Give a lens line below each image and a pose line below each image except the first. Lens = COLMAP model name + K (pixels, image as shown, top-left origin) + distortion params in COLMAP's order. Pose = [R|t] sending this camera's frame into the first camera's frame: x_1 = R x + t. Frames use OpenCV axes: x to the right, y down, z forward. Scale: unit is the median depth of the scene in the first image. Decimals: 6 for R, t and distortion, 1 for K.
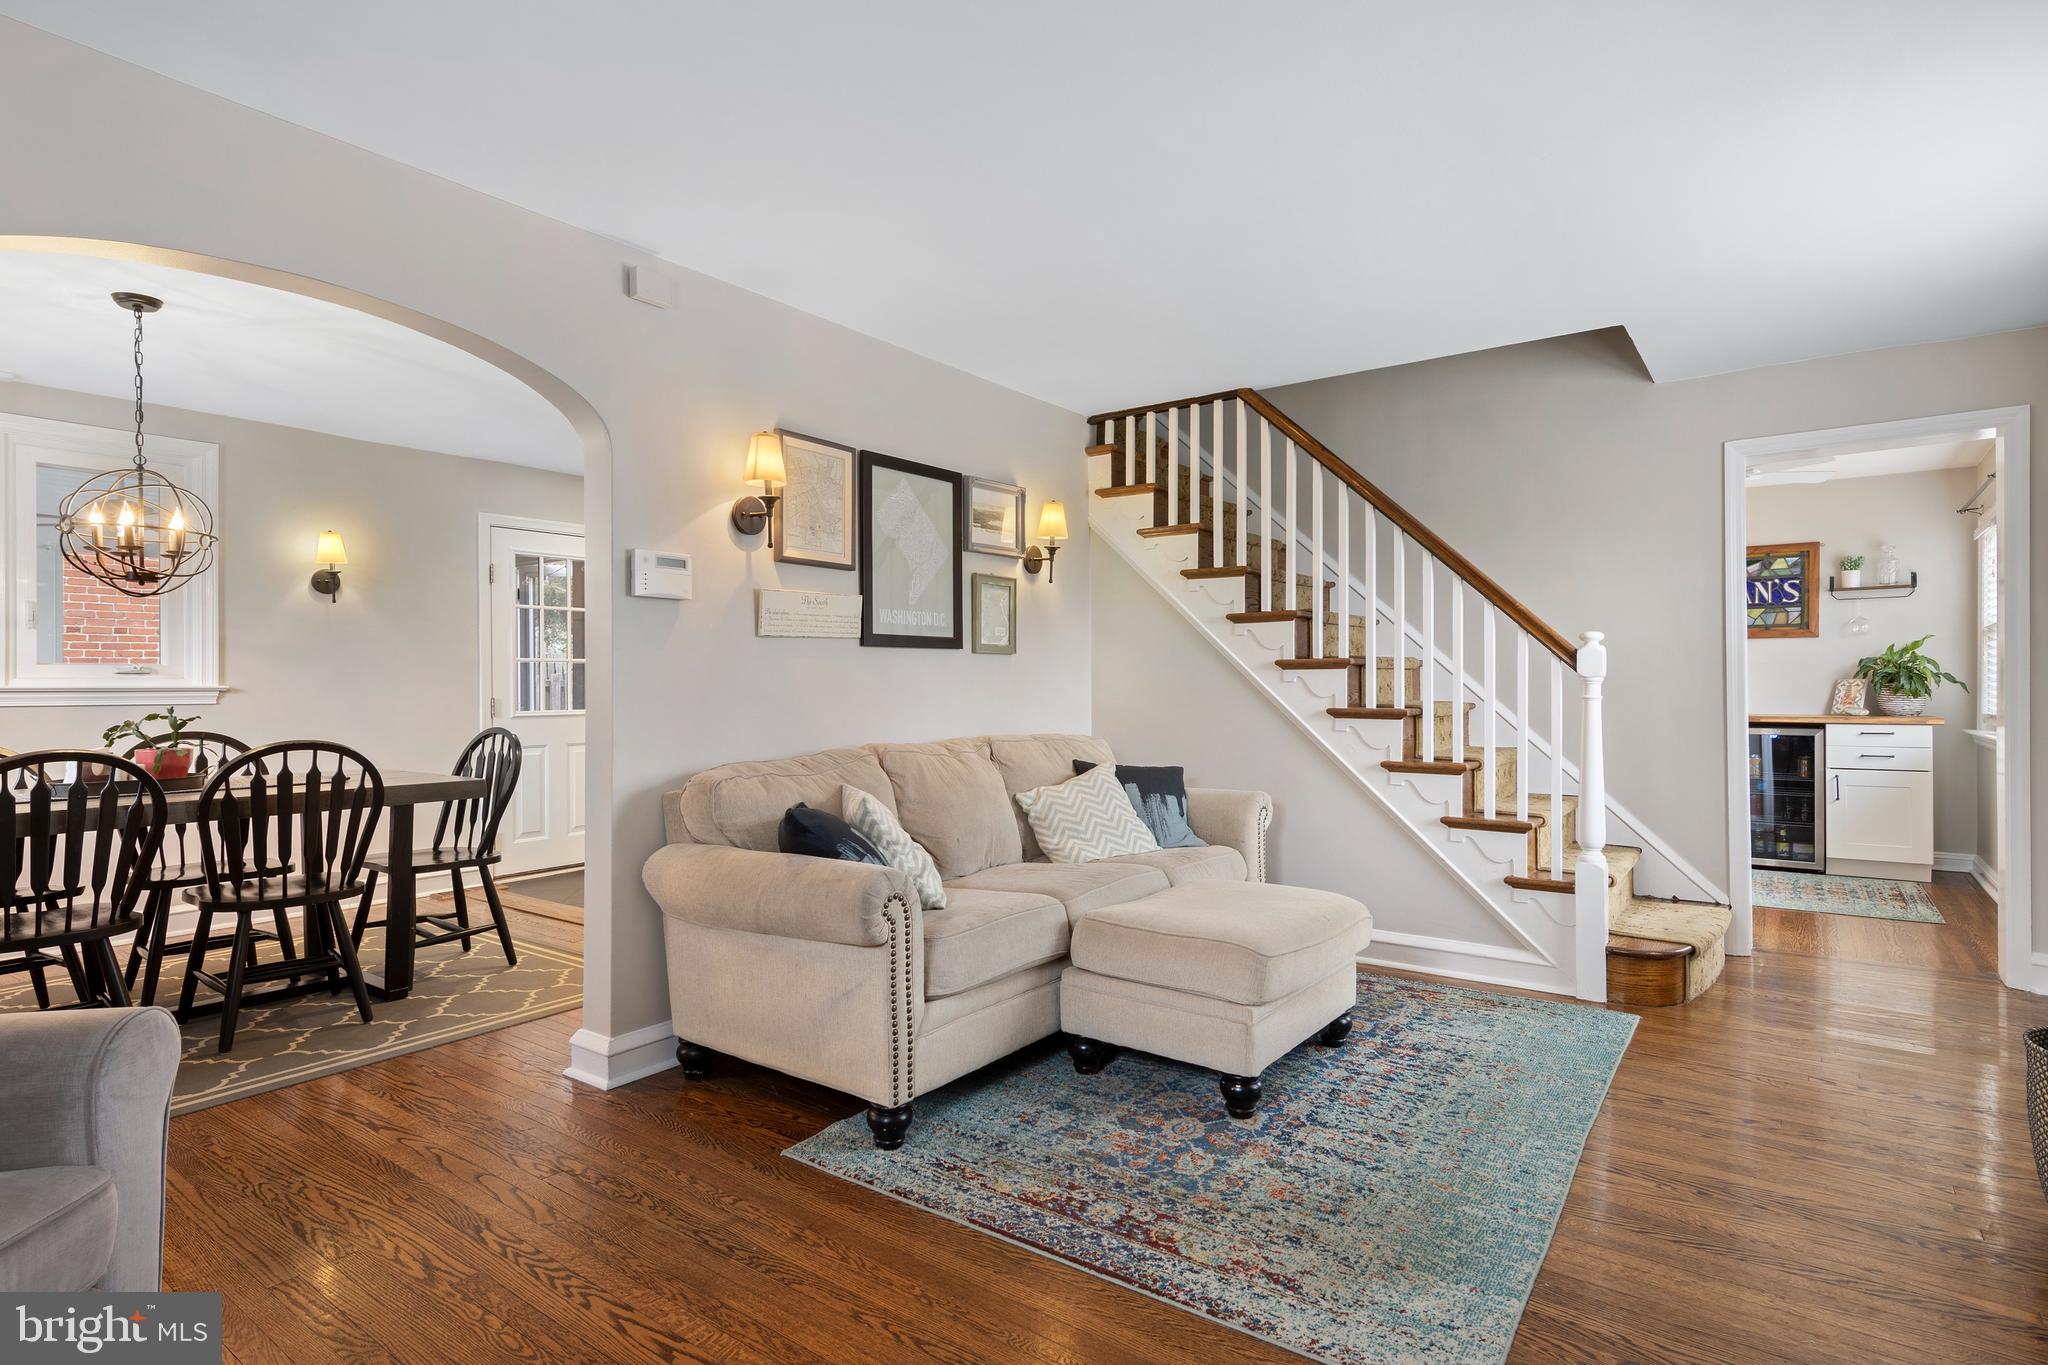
lens RADIAL K [[1041.4, 0, 1024.0], [0, 1041.4, 682.5], [0, 0, 1]] dist [0.006710, -0.000557]
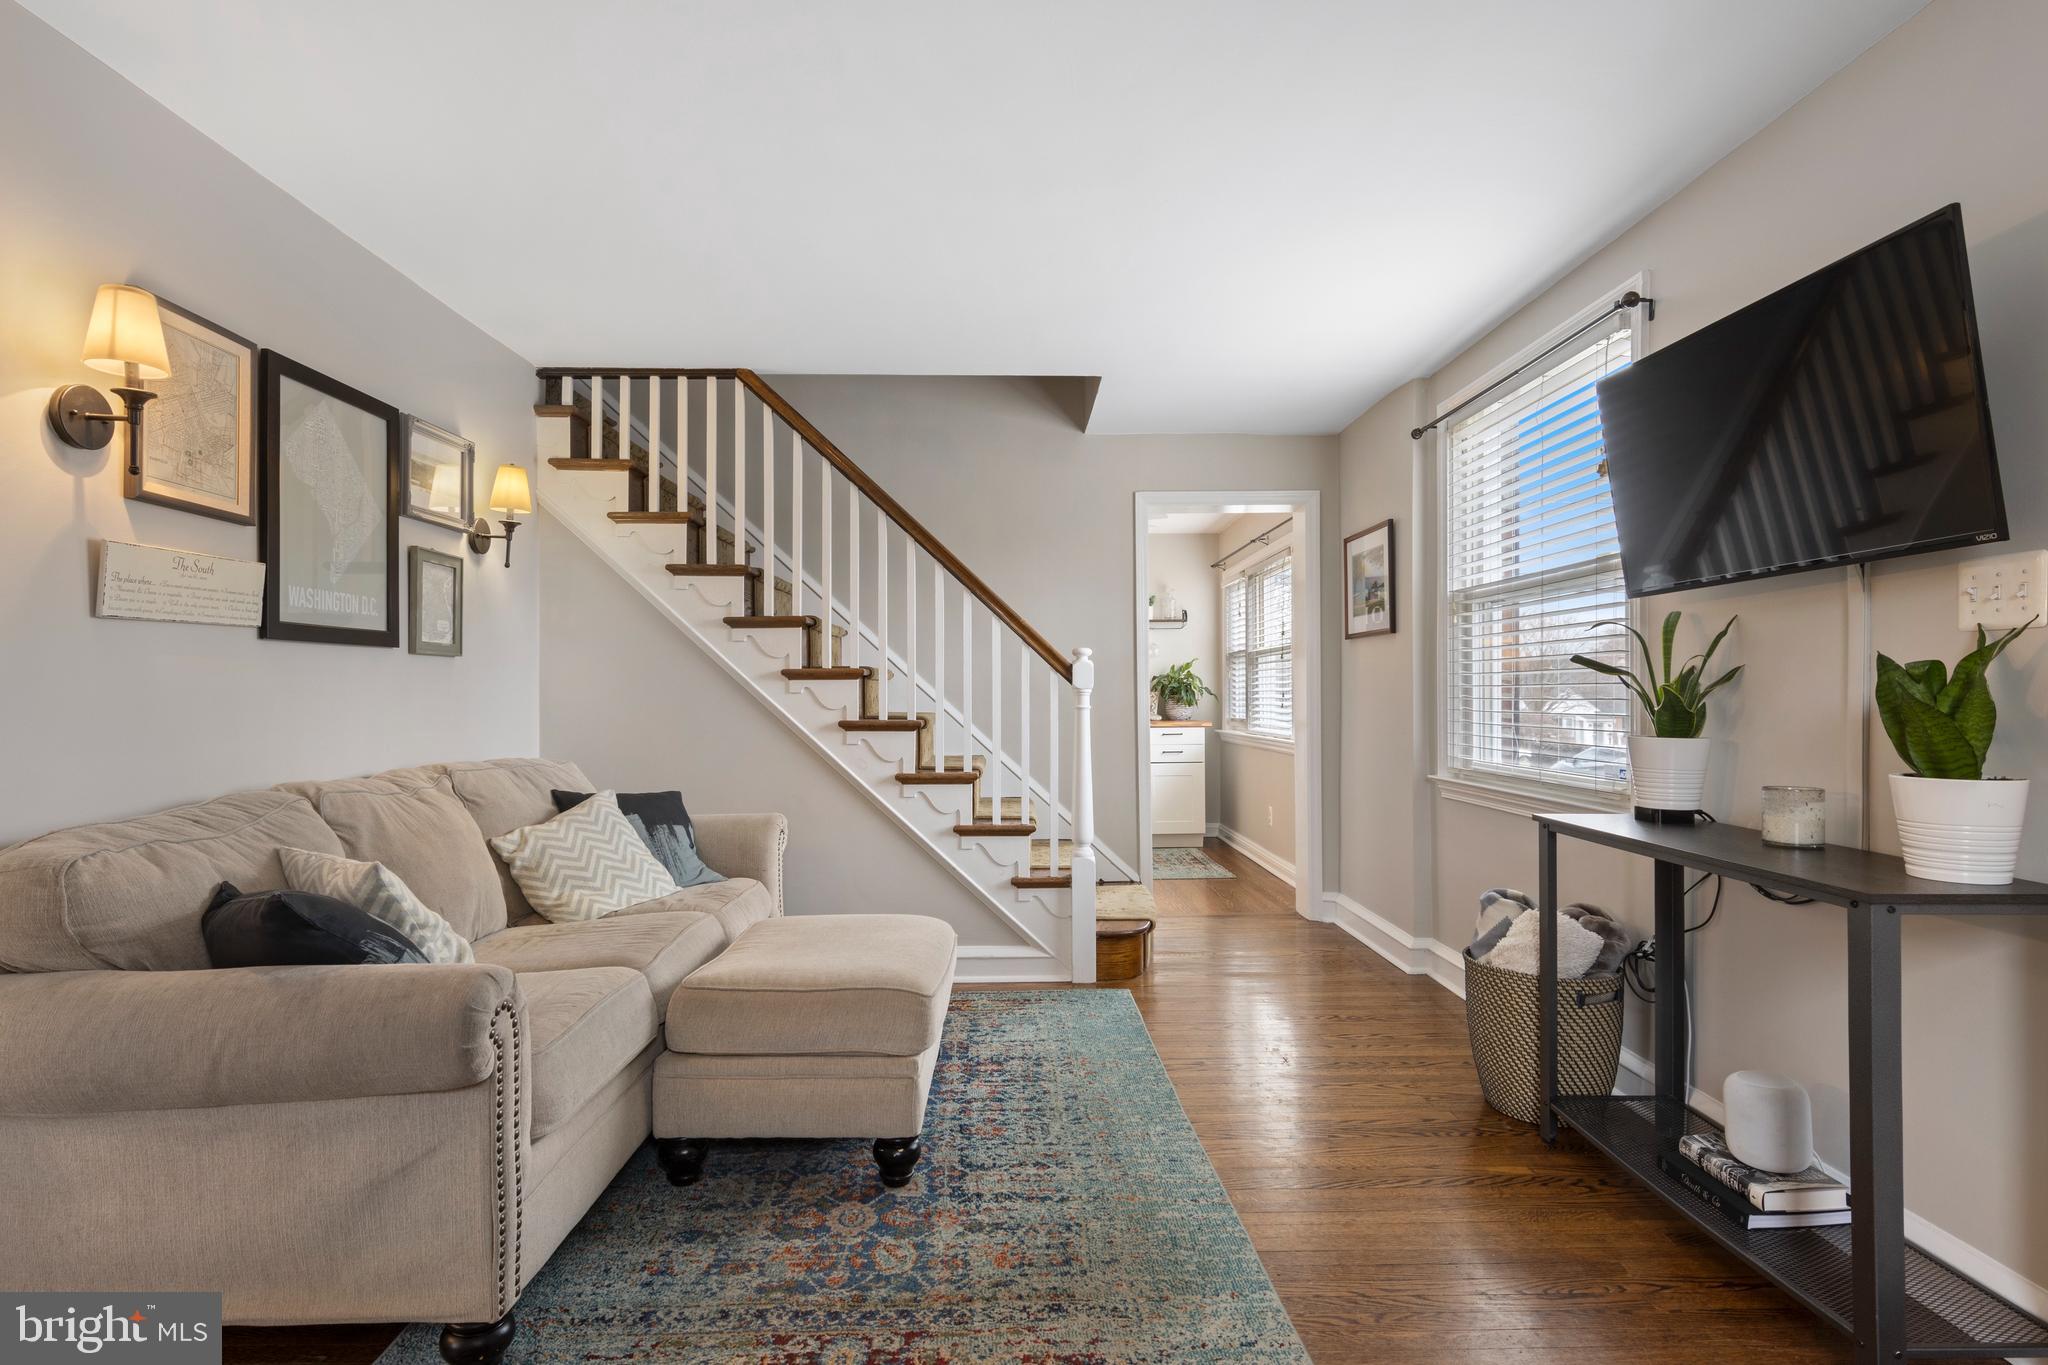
lens RADIAL K [[1041.4, 0, 1024.0], [0, 1041.4, 682.5], [0, 0, 1]] dist [0.006710, -0.000557]
pose [[0.792303, 0.007619, 0.610080, -0.186177], [-0.000261, 0.999926, -0.012149, 0.001592], [-0.610128, 0.009466, 0.792246, 0.171911]]
